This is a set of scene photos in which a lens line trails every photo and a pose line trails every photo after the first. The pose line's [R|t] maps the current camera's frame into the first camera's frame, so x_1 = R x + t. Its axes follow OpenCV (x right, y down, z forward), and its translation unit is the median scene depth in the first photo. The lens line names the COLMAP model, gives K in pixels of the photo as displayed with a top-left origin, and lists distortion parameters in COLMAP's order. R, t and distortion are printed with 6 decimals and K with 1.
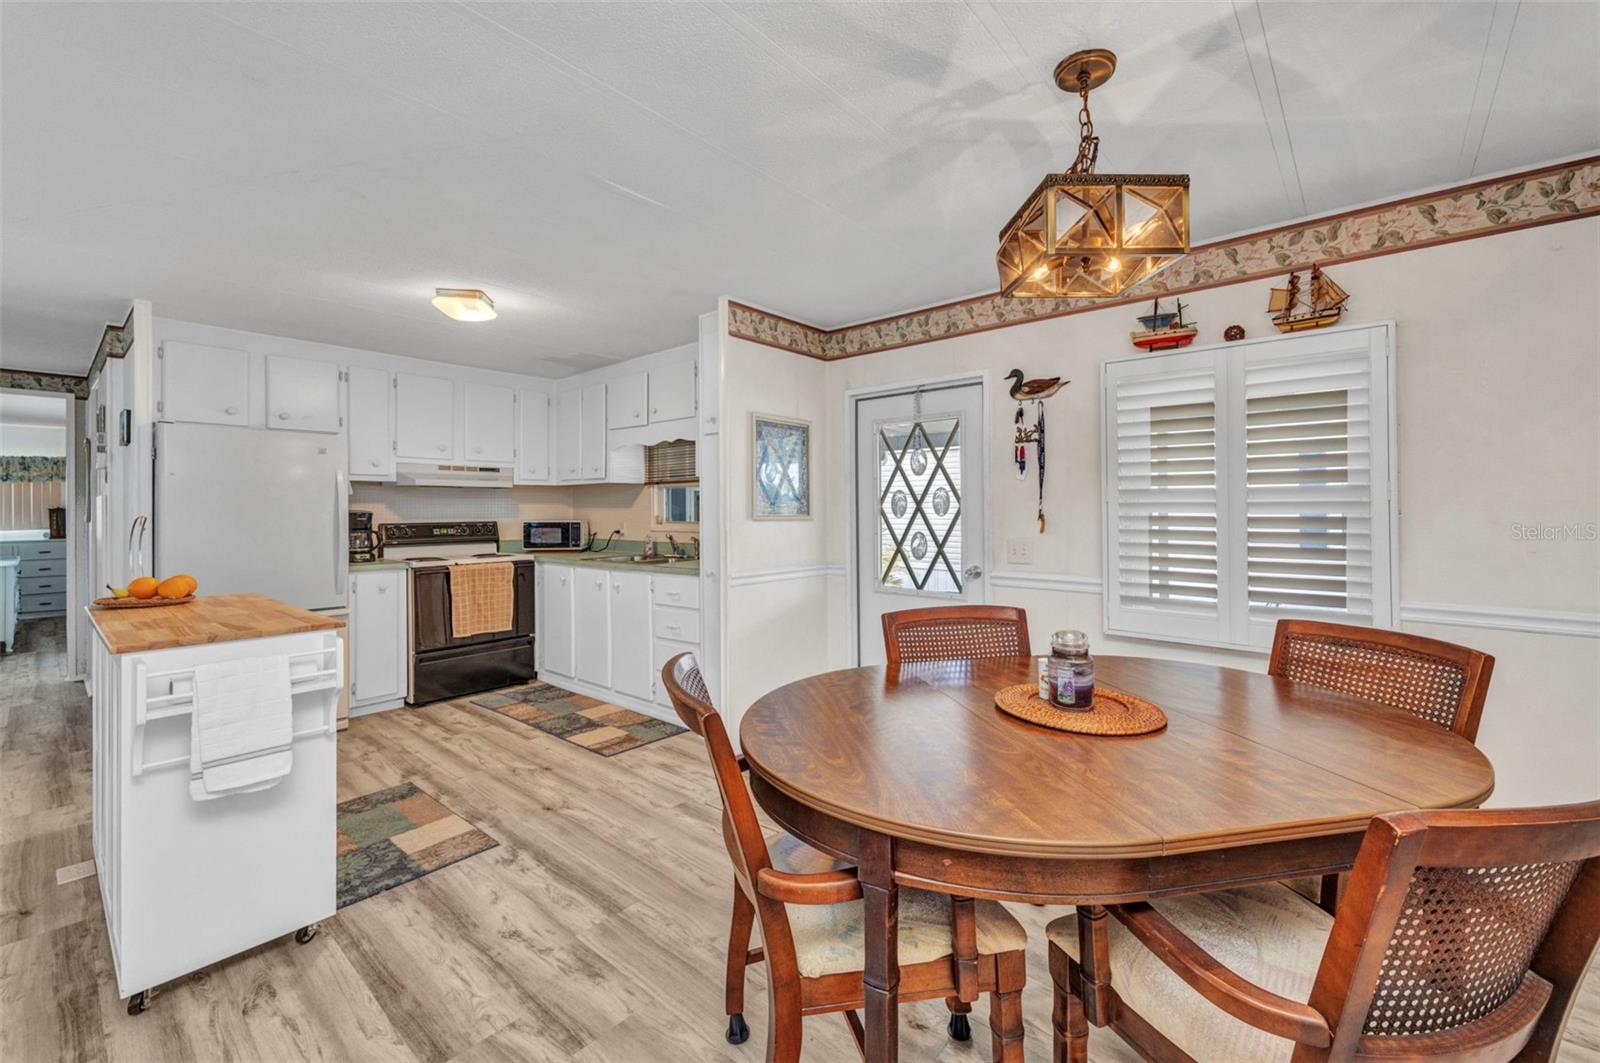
lens RADIAL K [[661.2, 0, 853.8], [0, 661.2, 509.6], [0, 0, 1]] dist [-0.002134, -0.000683]
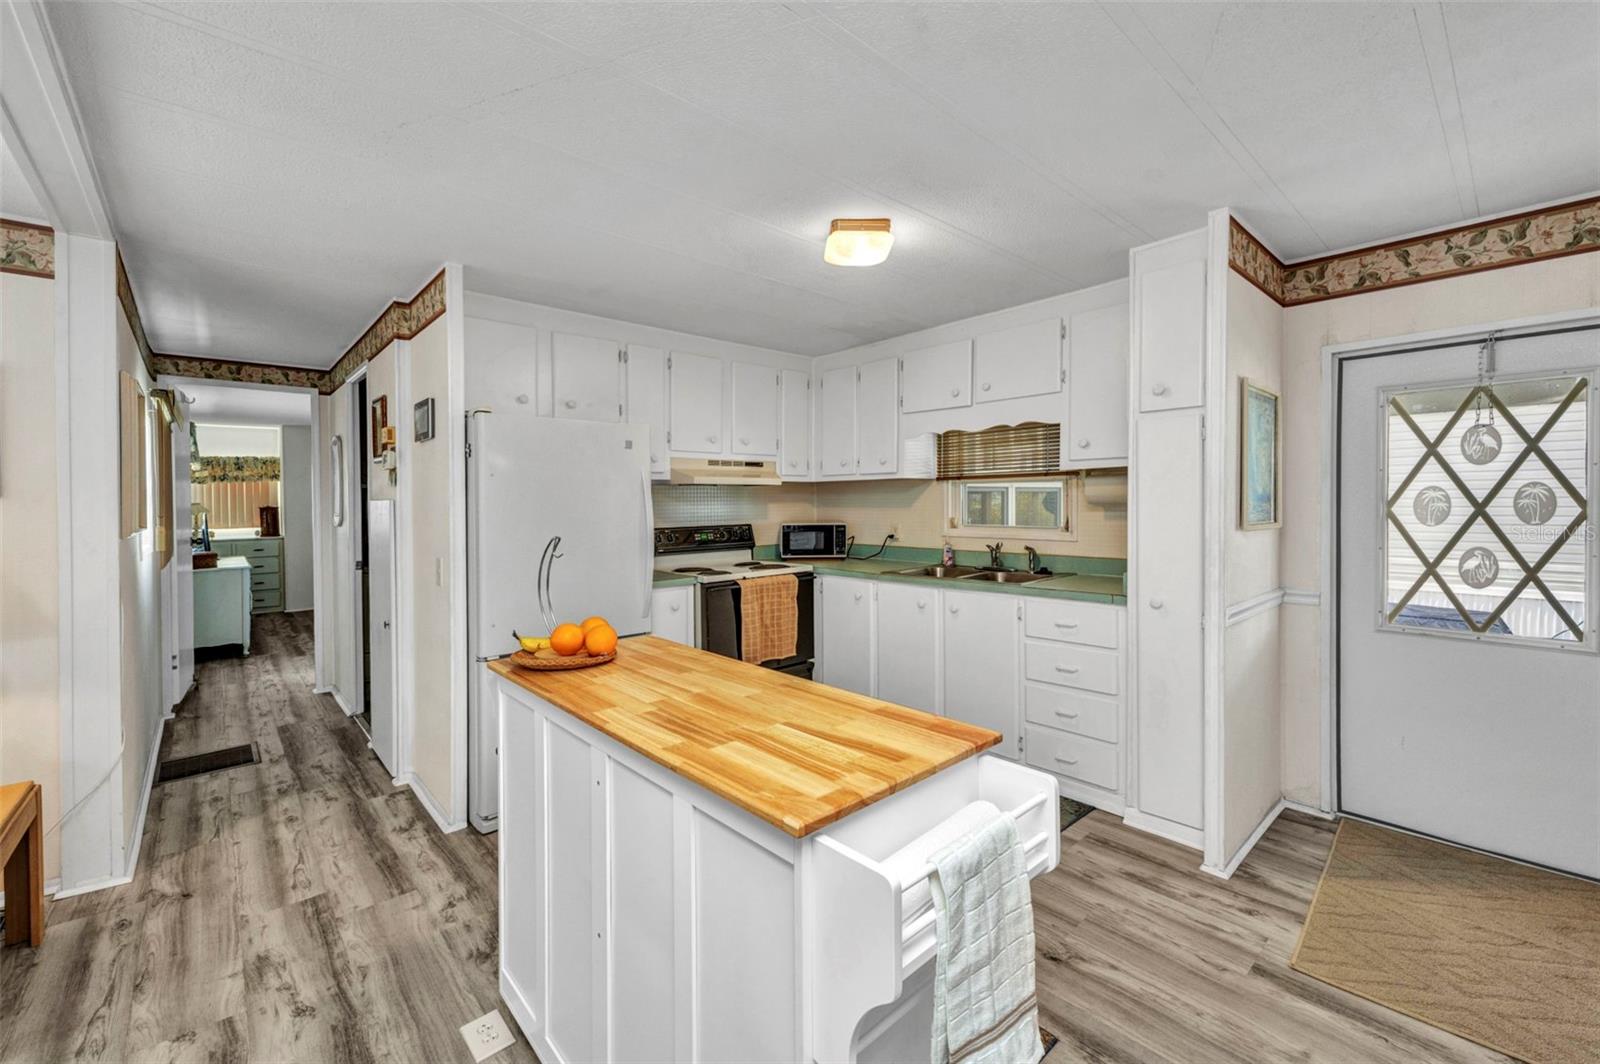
lens RADIAL K [[673.1, 0, 836.3], [0, 673.1, 508.3], [0, 0, 1]] dist [0.002346, 0.000284]
pose [[0.989693, -0.003837, -0.143156, -0.359005], [0.005586, 0.999915, 0.011823, -0.014615], [0.143098, -0.012501, 0.989630, 0.172932]]
